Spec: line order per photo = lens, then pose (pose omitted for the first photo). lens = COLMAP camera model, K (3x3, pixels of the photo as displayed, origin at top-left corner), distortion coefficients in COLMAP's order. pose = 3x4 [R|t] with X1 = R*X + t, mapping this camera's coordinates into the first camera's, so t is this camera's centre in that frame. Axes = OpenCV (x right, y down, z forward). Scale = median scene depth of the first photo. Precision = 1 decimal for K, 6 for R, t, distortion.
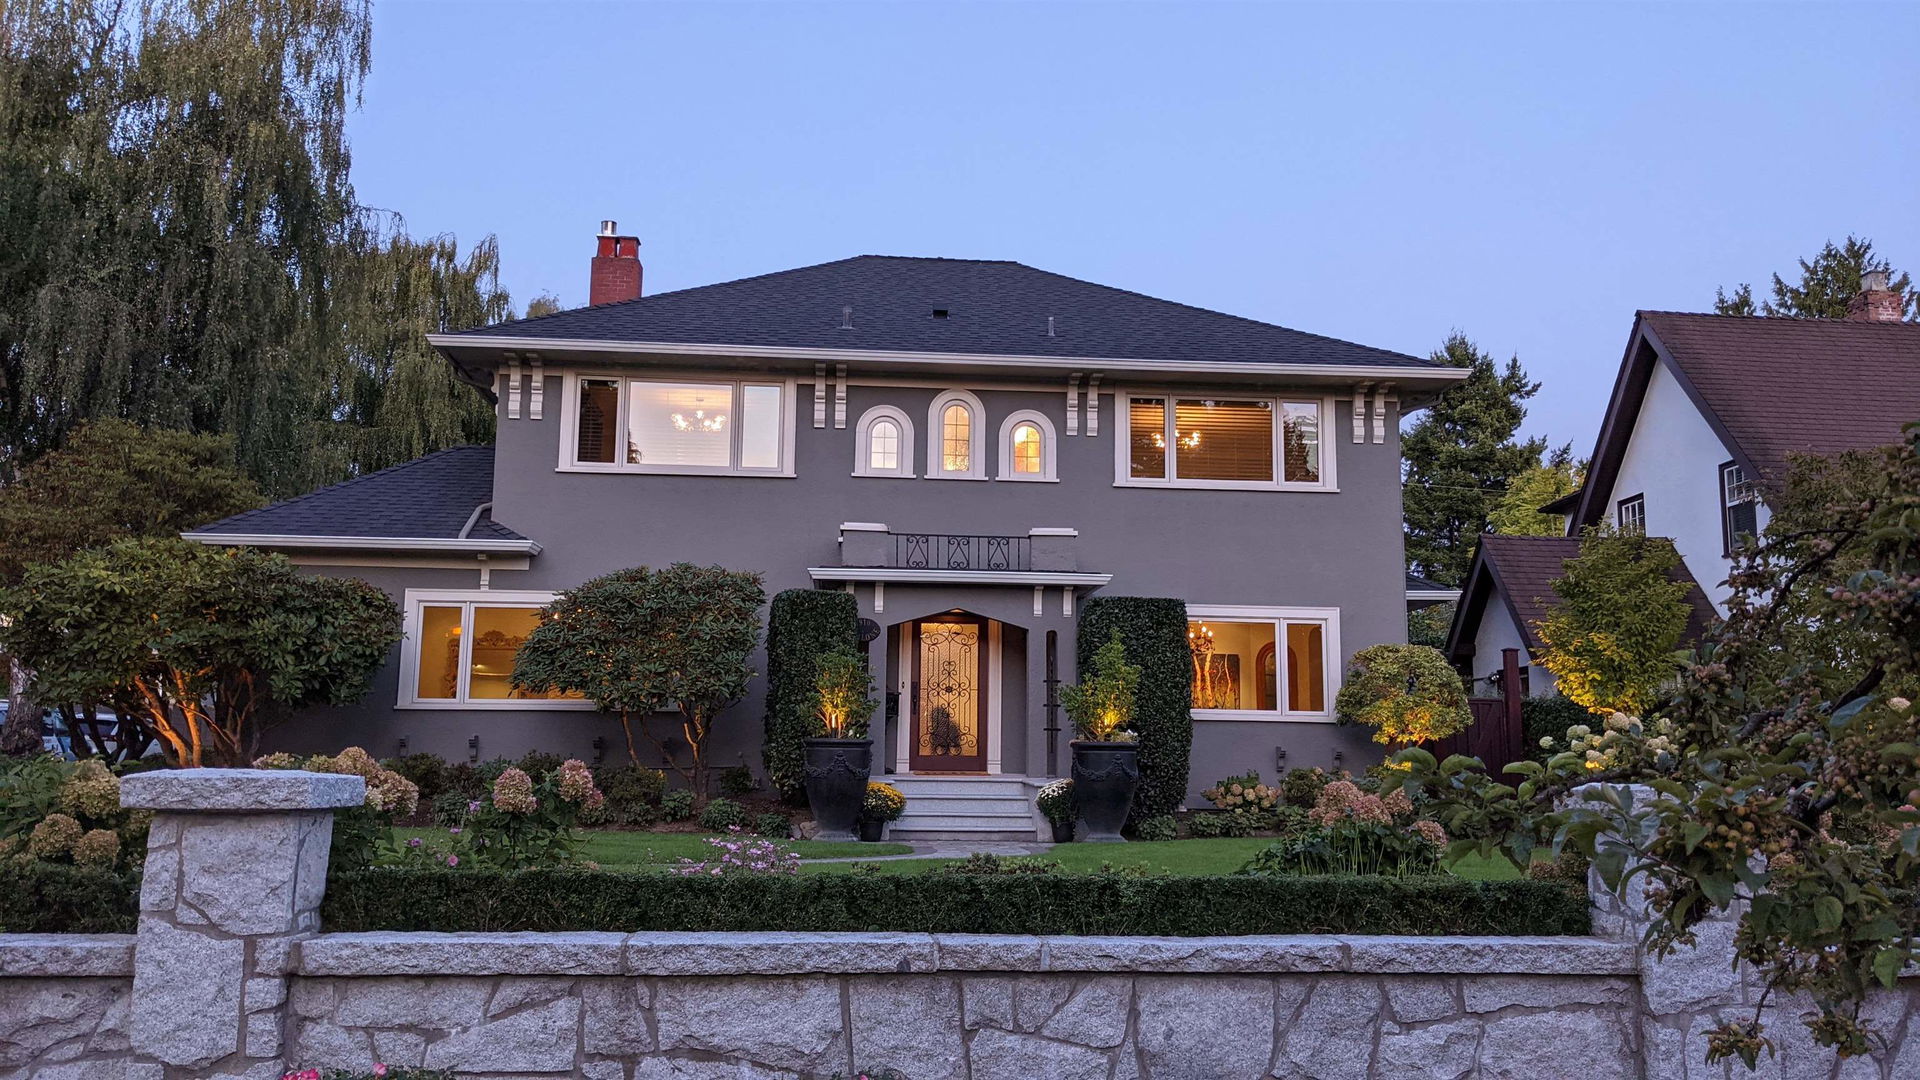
lens RADIAL K [[1452.9, 0, 954.8], [0, 1452.9, 542.9], [0, 0, 1]] dist [0.098374, 0.003934]
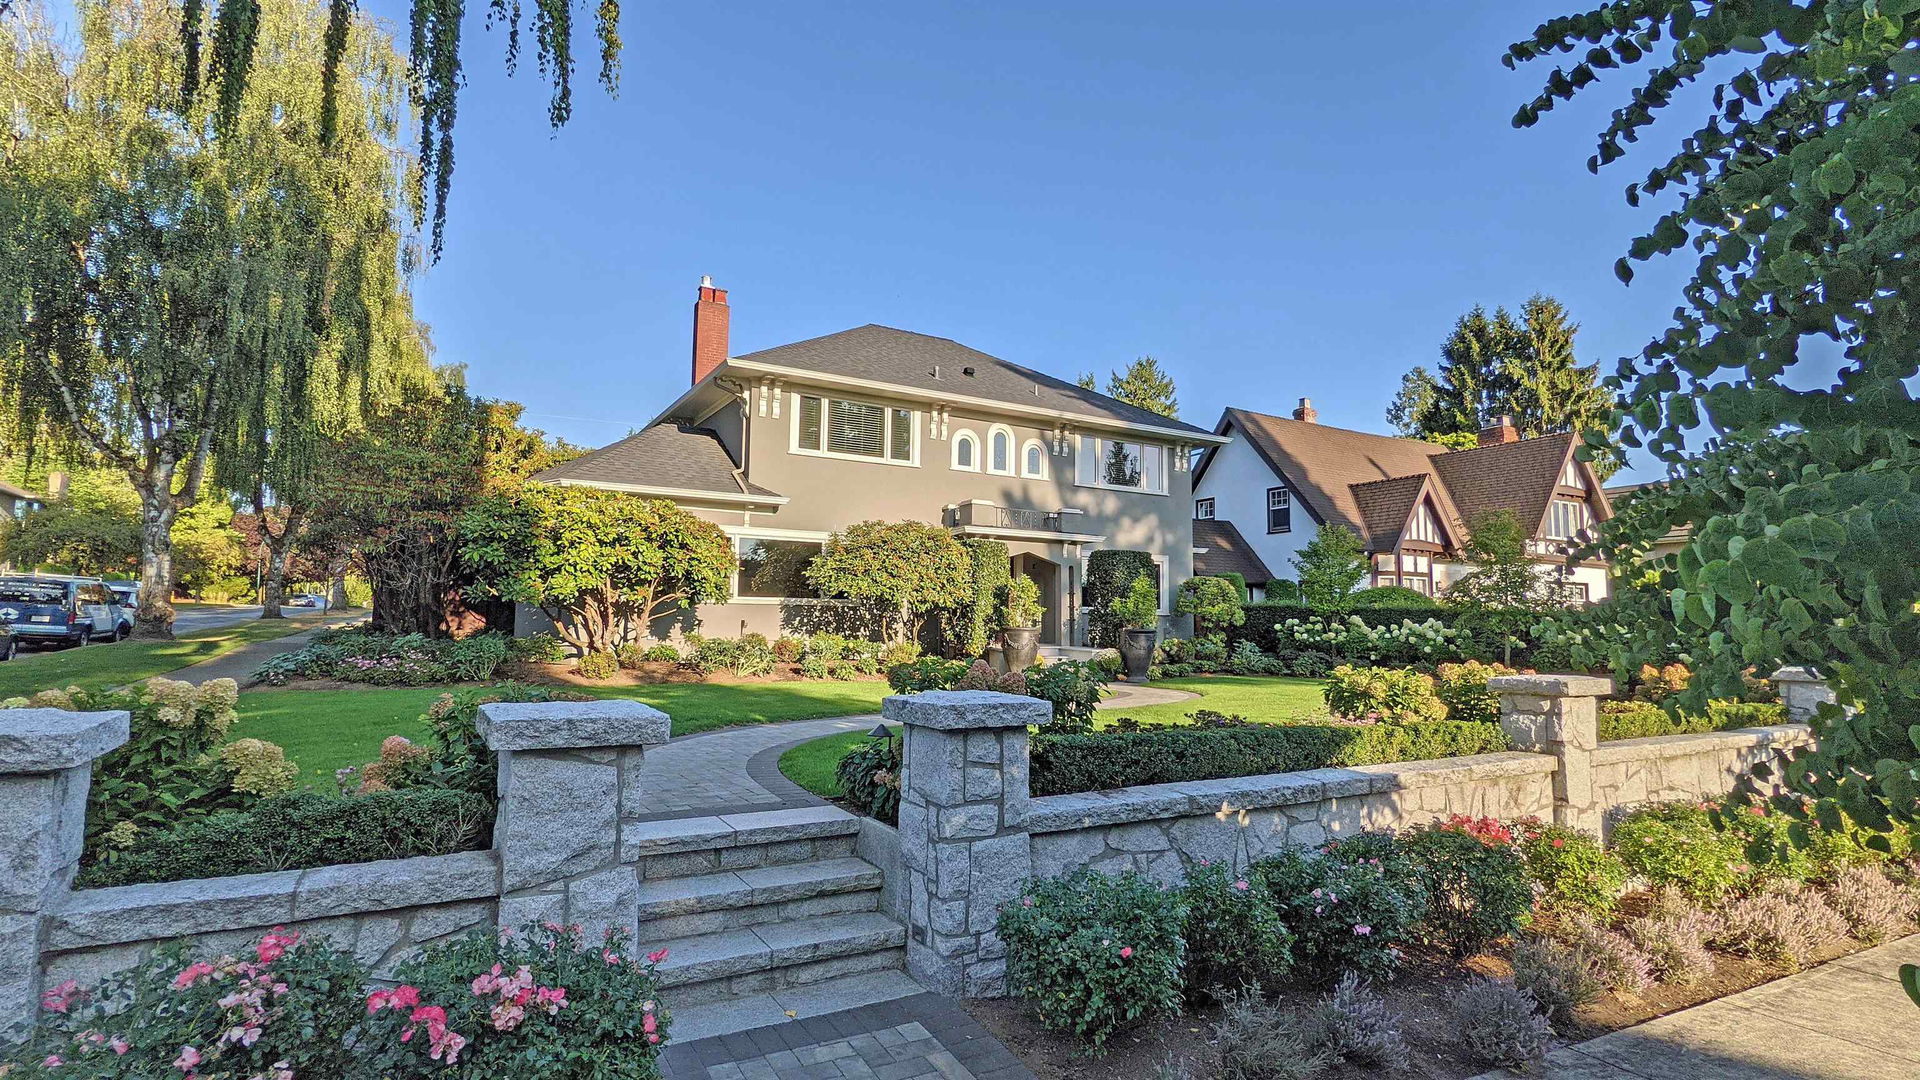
lens RADIAL K [[927.3, 0, 962.2], [0, 927.3, 540.1], [0, 0, 1]] dist [-0.002429, 0.001654]
pose [[0.893851, 0.040781, 0.446506, -0.529876], [-0.070158, 0.996309, 0.049453, -0.018164], [-0.442841, -0.075530, 0.893413, 0.025990]]
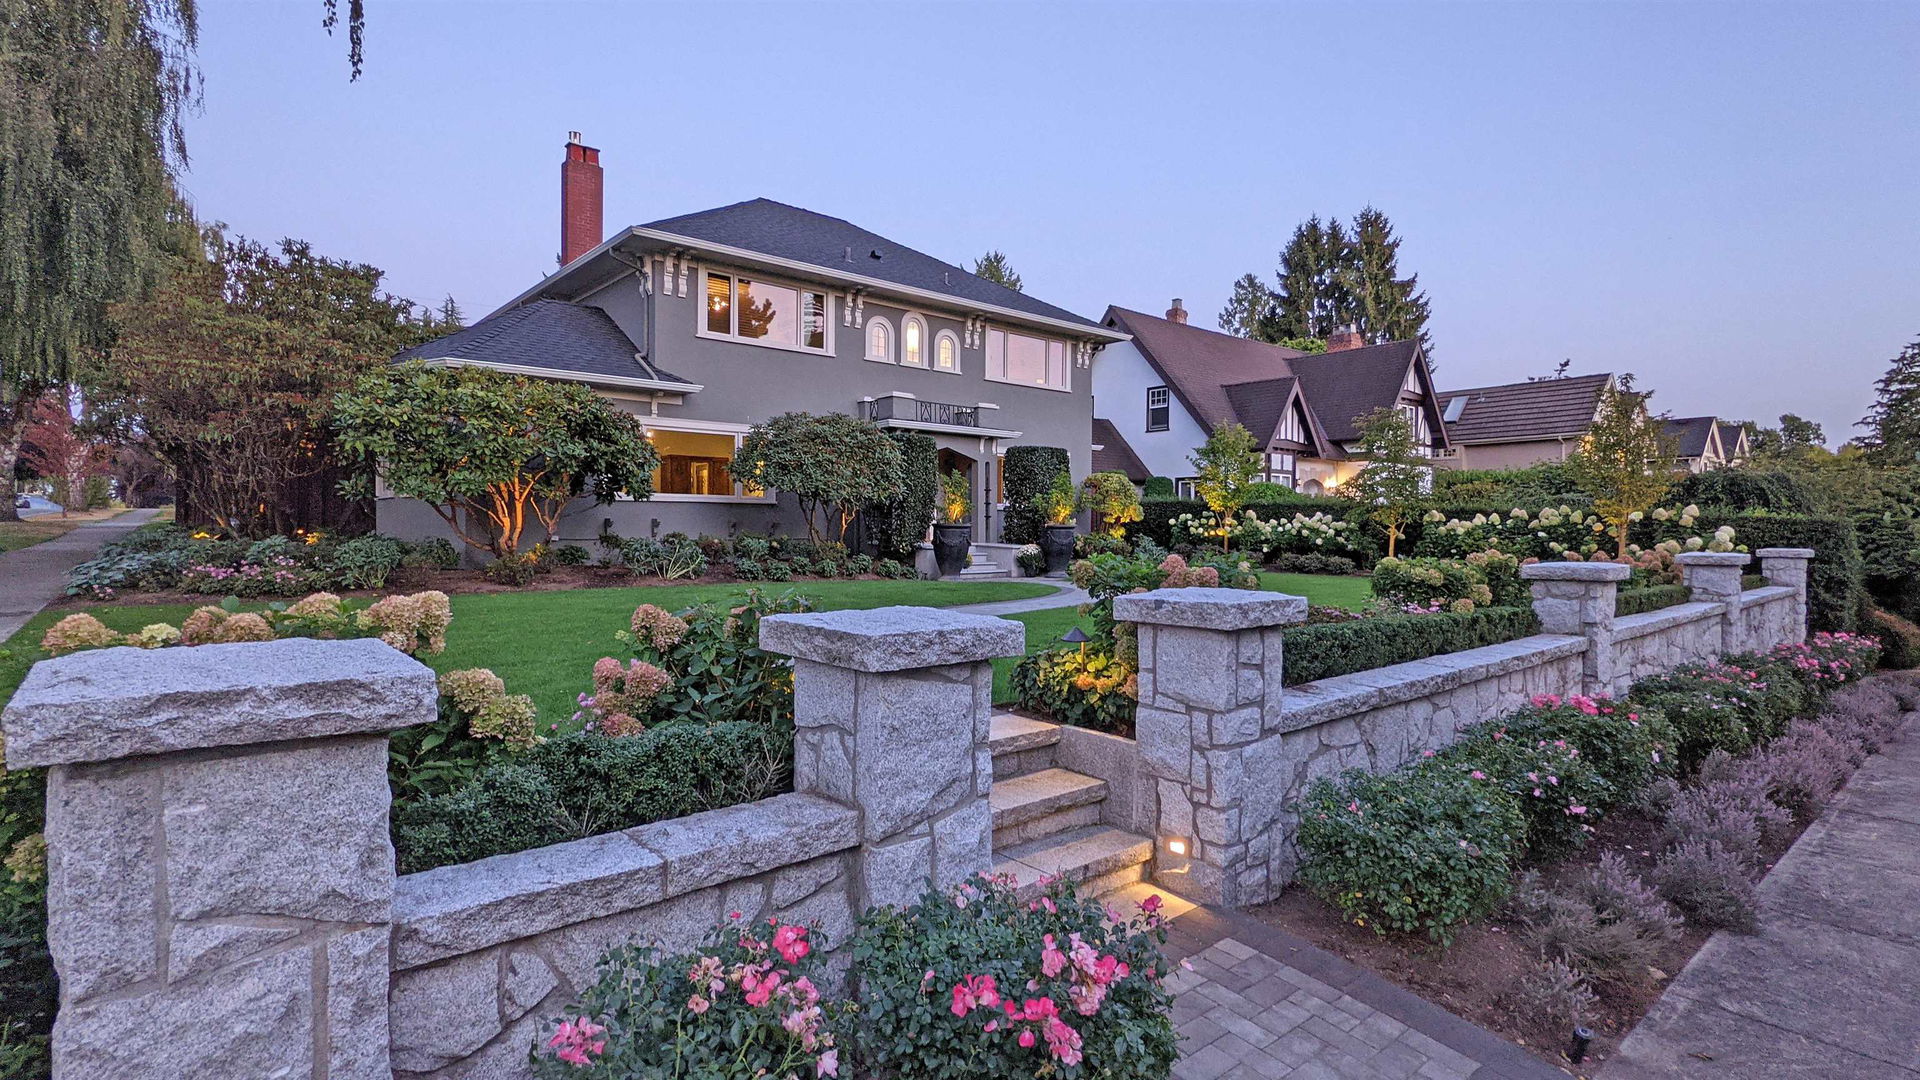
lens RADIAL K [[927.3, 0, 961.2], [0, 927.3, 531.3], [0, 0, 1]] dist [-0.002429, 0.001654]
pose [[0.794060, -0.012285, 0.607715, -0.603768], [-0.087381, 0.987104, 0.134130, -0.004945], [-0.601526, -0.159610, 0.782746, 0.103605]]
